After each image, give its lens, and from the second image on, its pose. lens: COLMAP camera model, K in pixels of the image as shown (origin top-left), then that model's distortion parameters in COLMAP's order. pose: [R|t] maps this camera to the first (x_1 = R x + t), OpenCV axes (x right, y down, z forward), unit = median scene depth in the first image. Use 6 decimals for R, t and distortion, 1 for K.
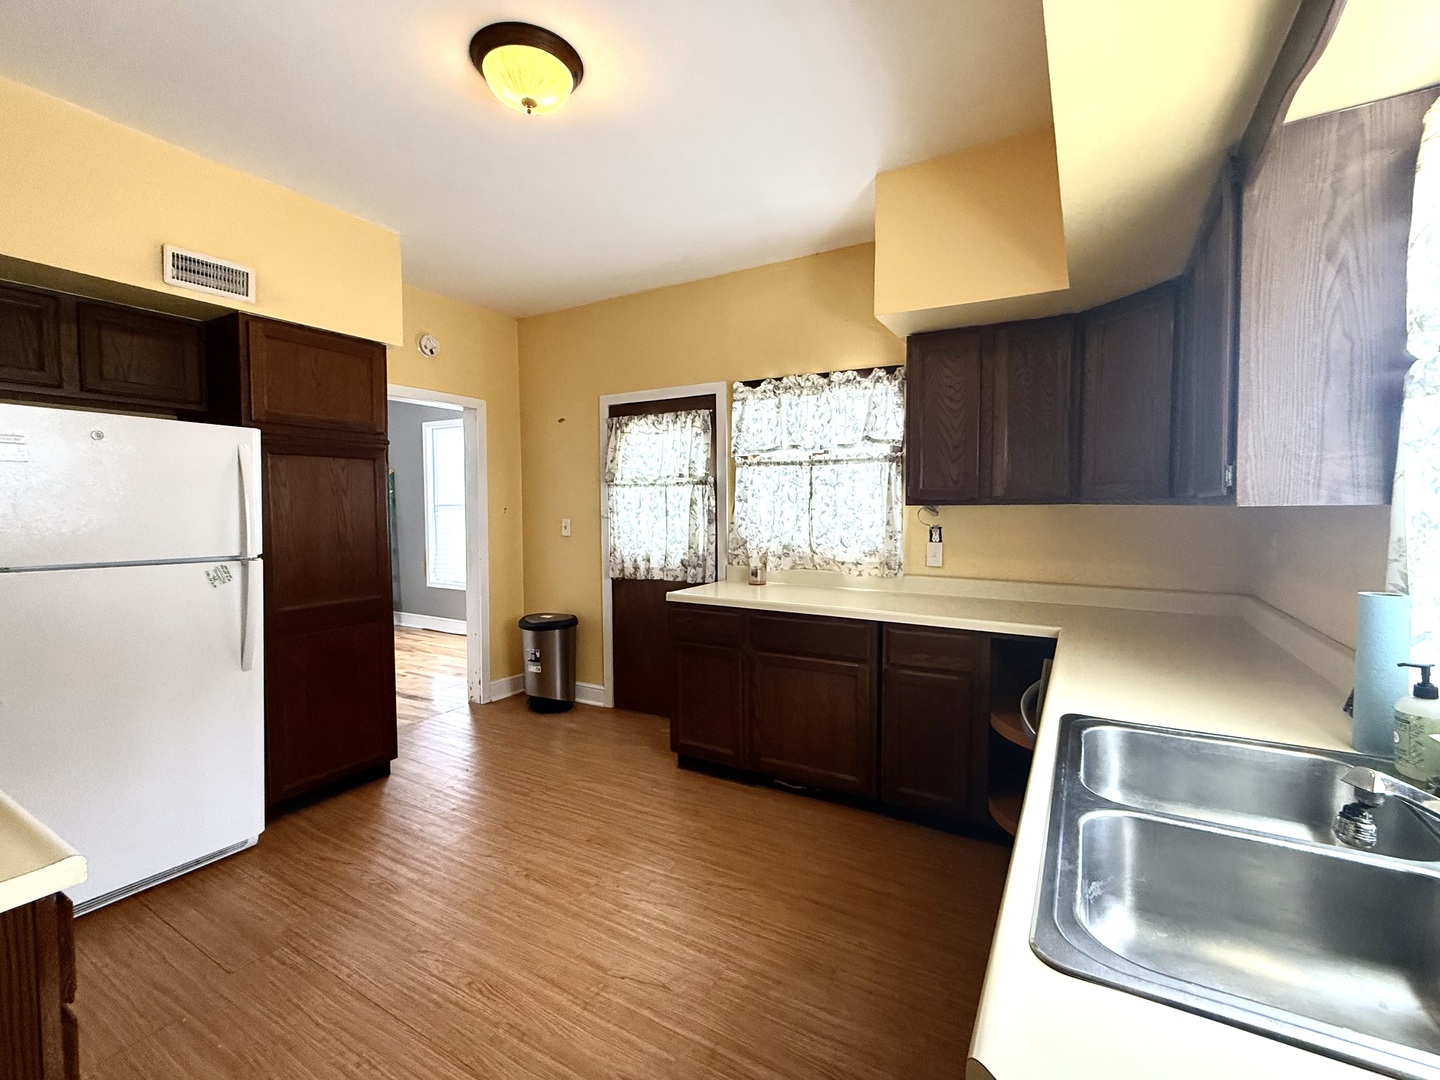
lens RADIAL K [[631.4, 0, 721.5], [0, 631.4, 537.2], [0, 0, 1]] dist [0.001859, 0.000256]
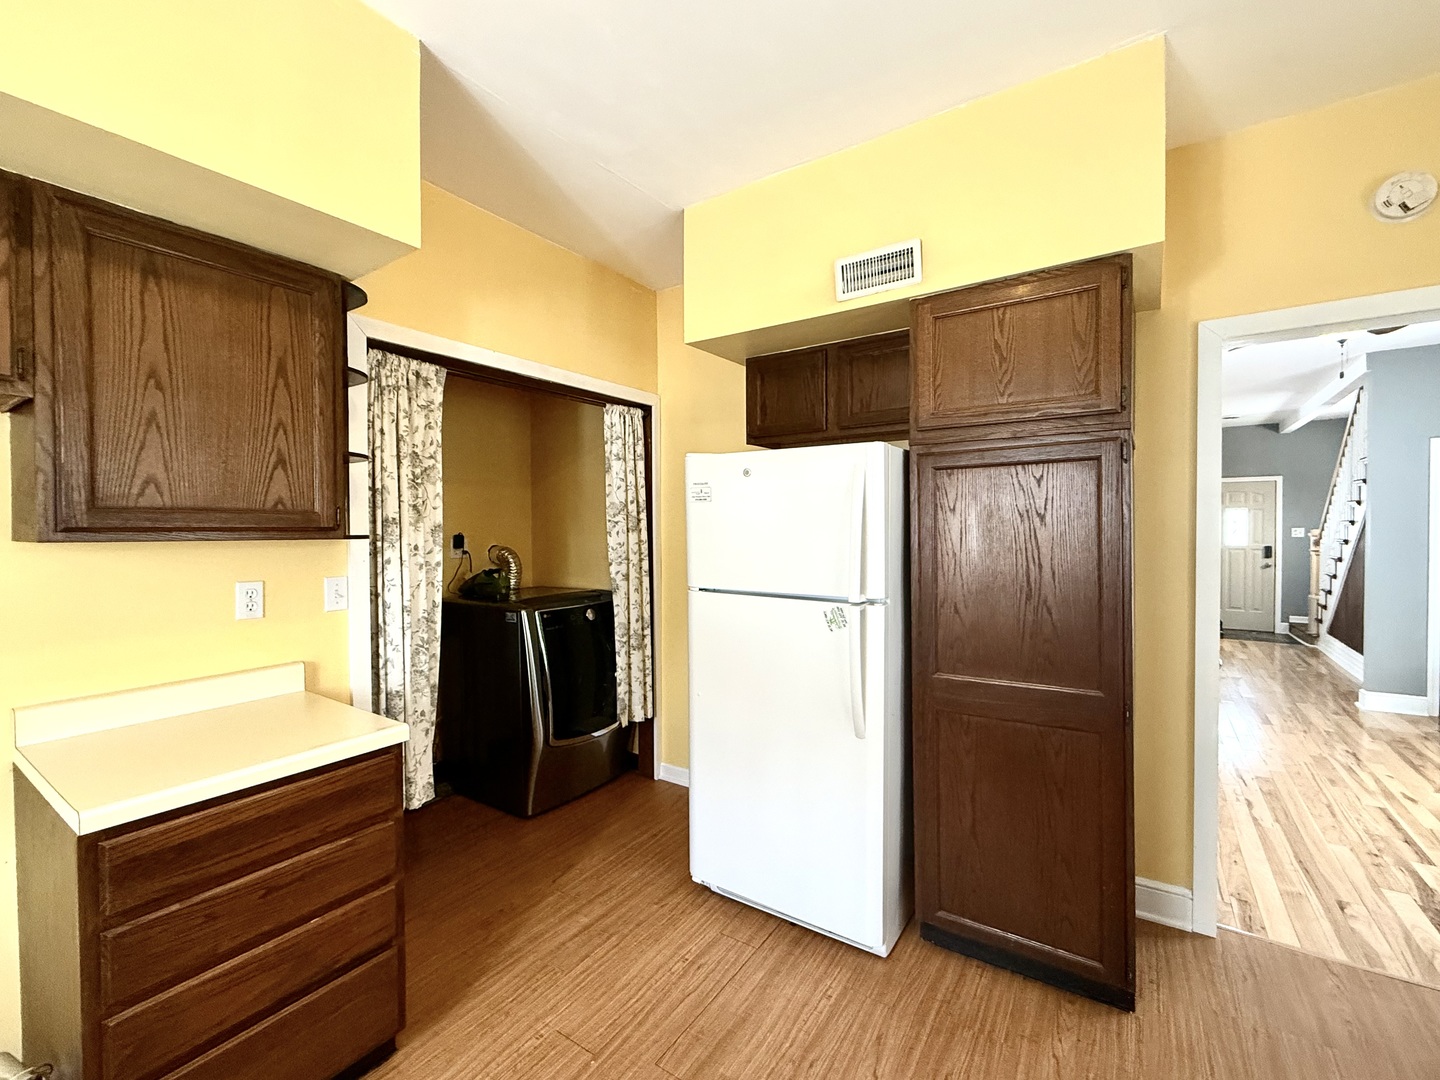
lens RADIAL K [[627.6, 0, 721.9], [0, 627.6, 538.2], [0, 0, 1]] dist [0.000627, 0.000223]
pose [[-0.073147, 0.023827, -0.997036, 0.067140], [-0.047135, 0.998515, 0.027320, -0.061309], [0.996207, 0.048994, -0.071916, 0.842157]]
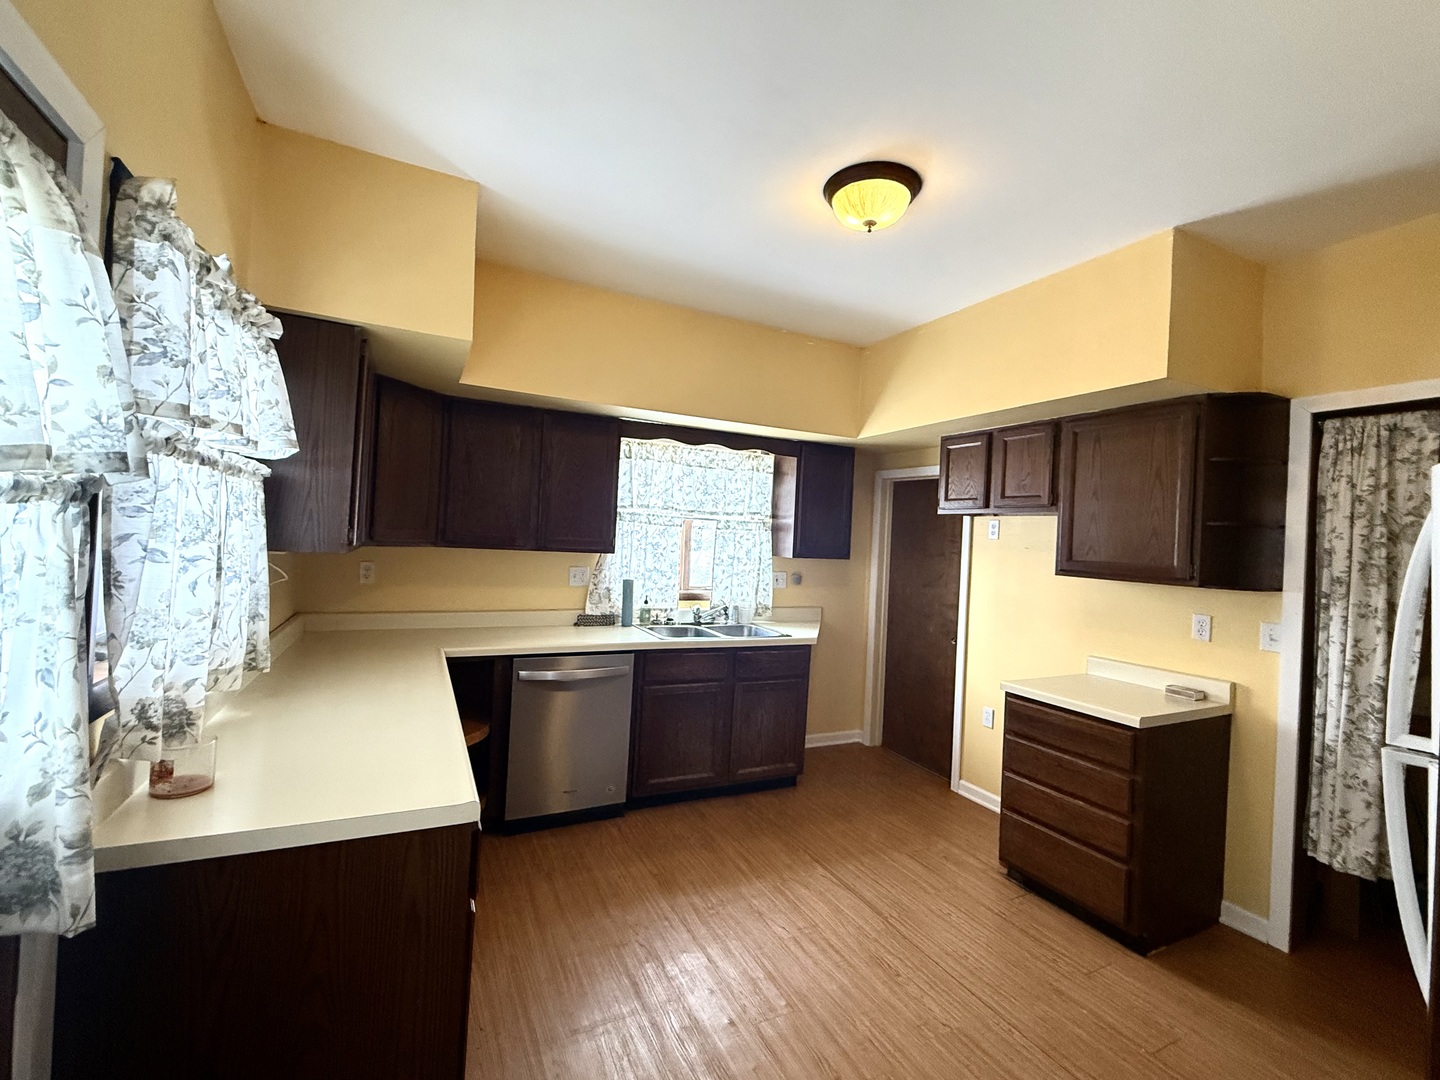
lens RADIAL K [[631.4, 0, 721.5], [0, 631.4, 537.2], [0, 0, 1]] dist [0.001859, 0.000256]
pose [[-0.826040, -0.028353, 0.562898, -0.201707], [-0.010292, 0.999326, 0.035232, -0.088826], [-0.563517, 0.023310, -0.825775, 1.160790]]
